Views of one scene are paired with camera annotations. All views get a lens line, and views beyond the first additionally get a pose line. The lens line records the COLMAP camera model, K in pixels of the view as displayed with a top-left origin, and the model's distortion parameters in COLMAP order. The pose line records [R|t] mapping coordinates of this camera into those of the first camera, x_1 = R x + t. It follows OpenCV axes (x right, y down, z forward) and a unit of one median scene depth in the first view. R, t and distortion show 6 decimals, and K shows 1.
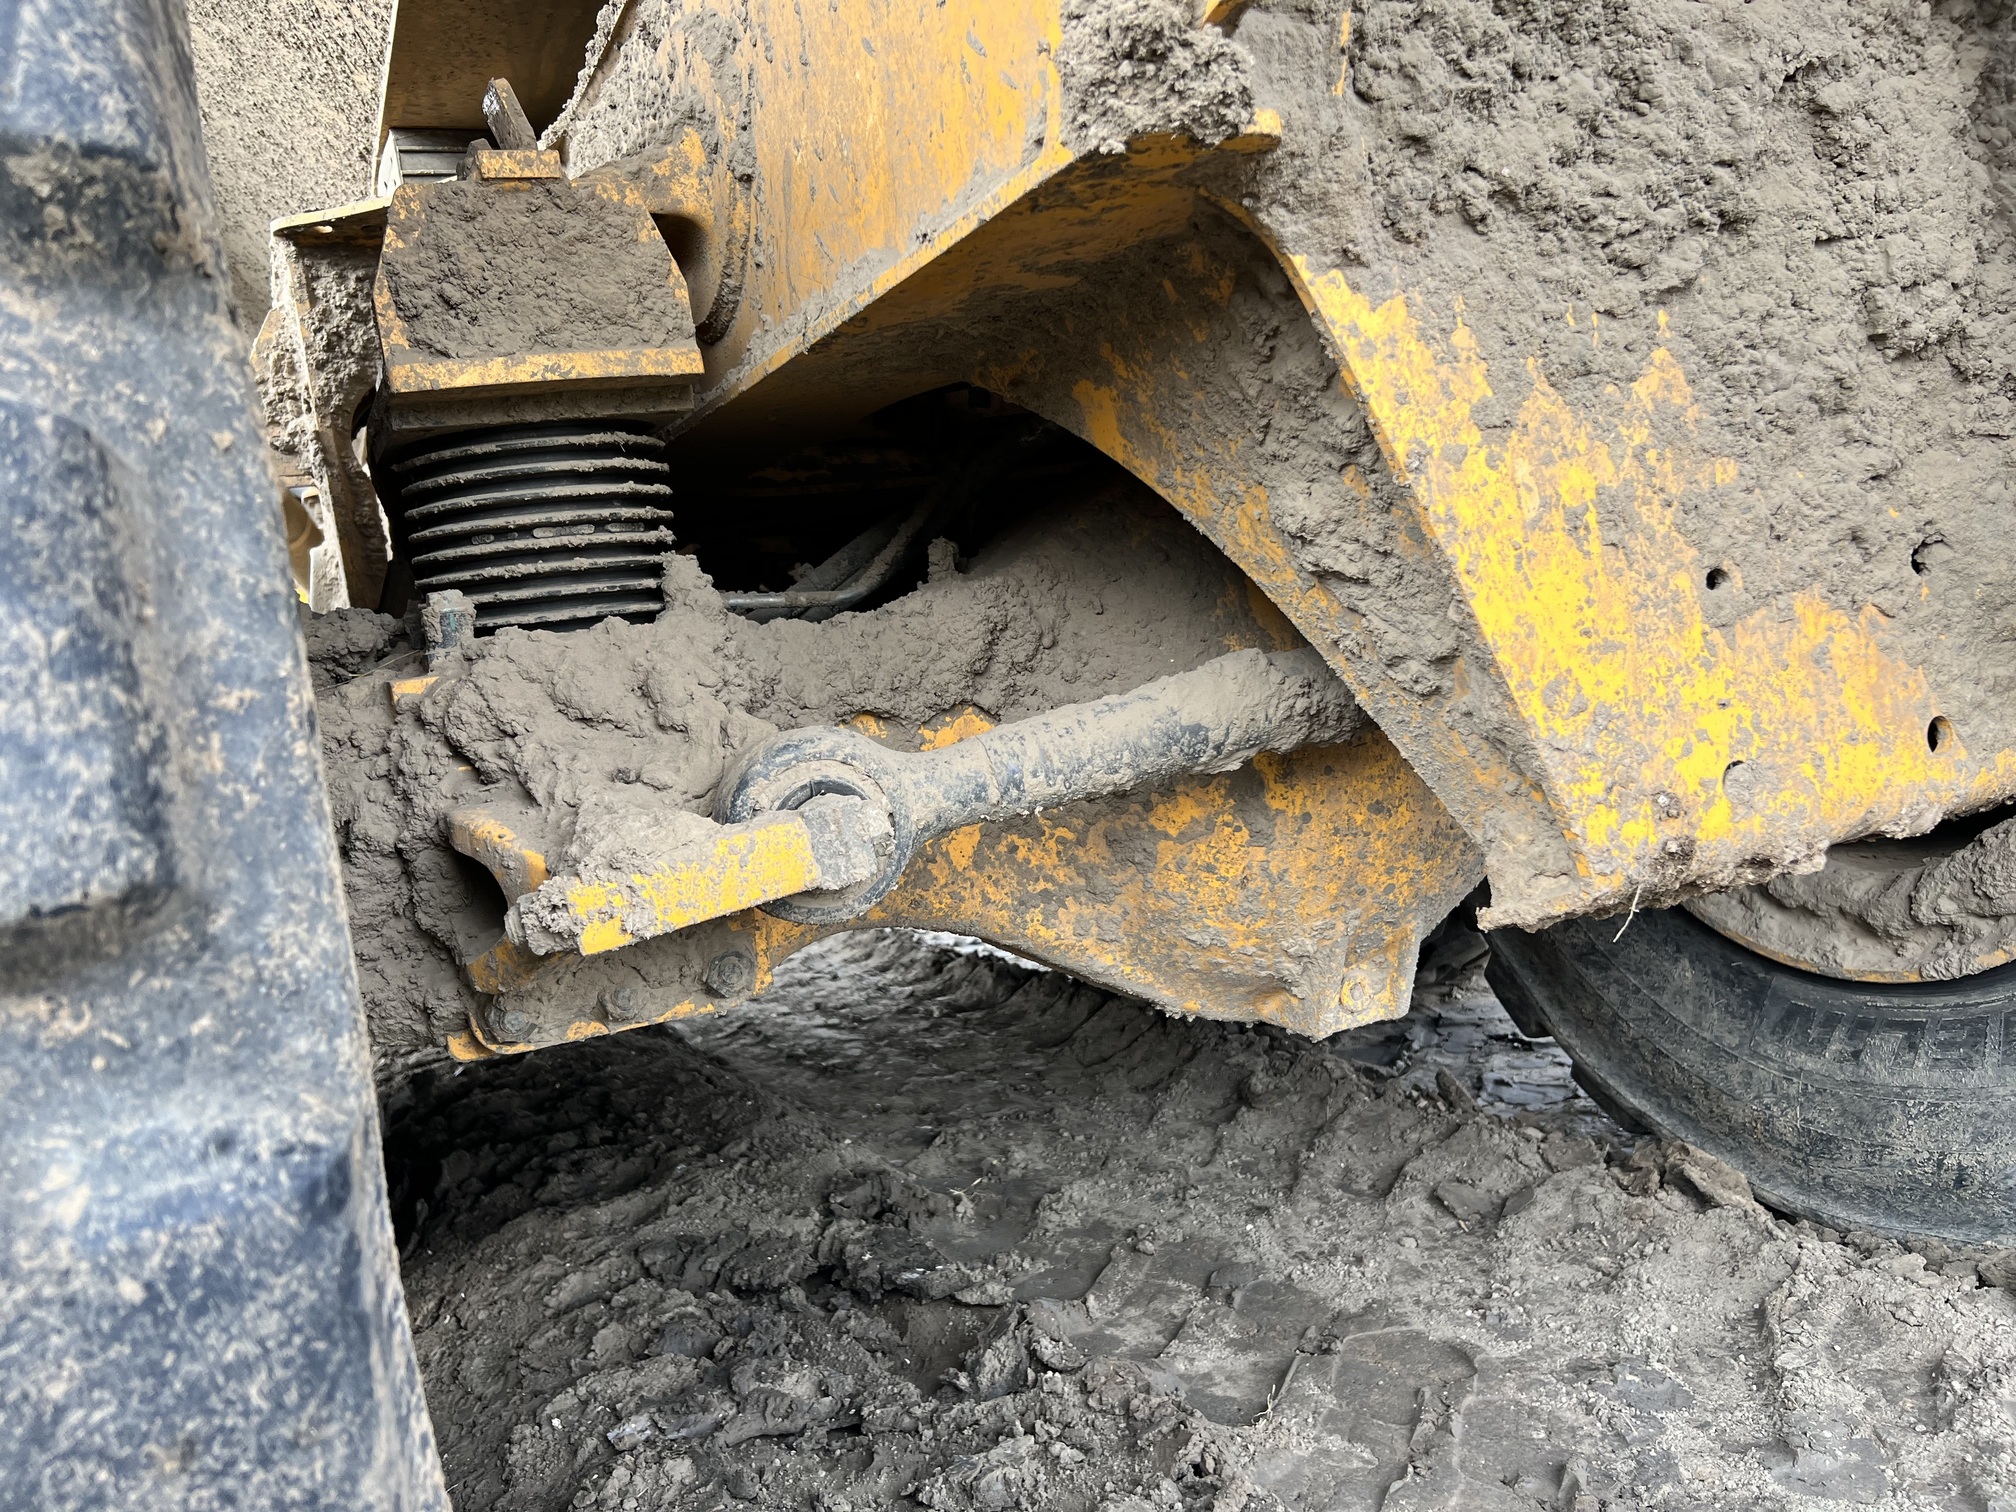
lens RADIAL K [[1538.1, 0, 1008.0], [0, 1538.1, 756.0], [0, 0, 1]] dist [0.010384, -0.007986]
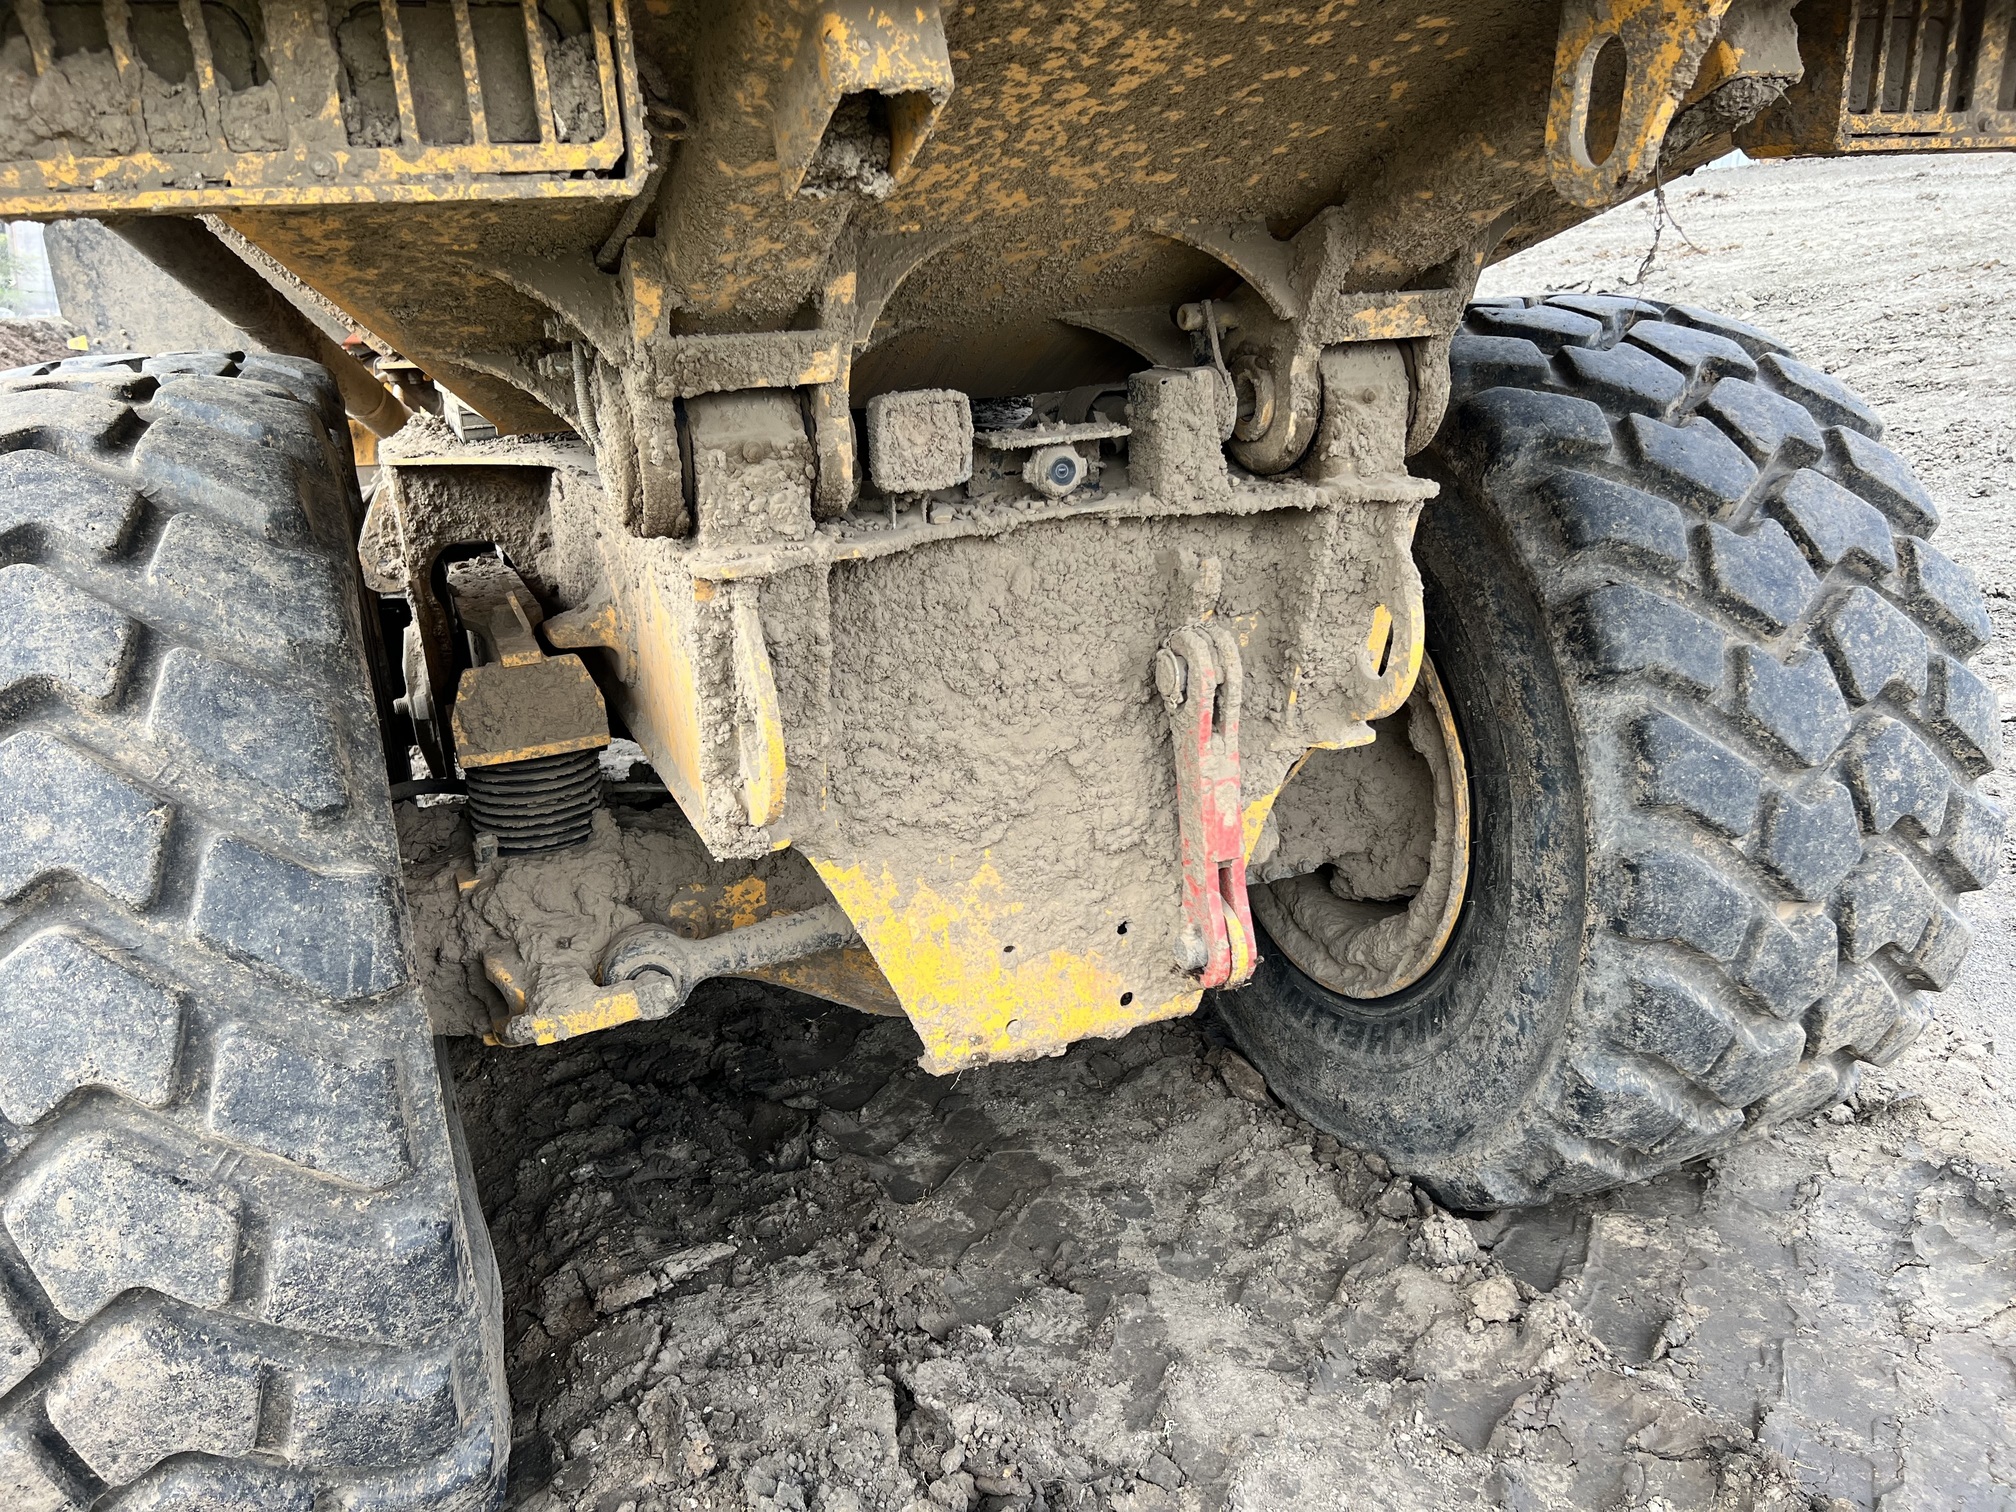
lens RADIAL K [[1512.4, 0, 999.9], [0, 1512.4, 755.3], [0, 0, 1]] dist [0.045457, -0.060388]
pose [[0.995852, 0.088784, -0.019913, 0.357239], [-0.082467, 0.973173, 0.214788, -0.701620], [0.038448, -0.212255, 0.976458, -0.948504]]
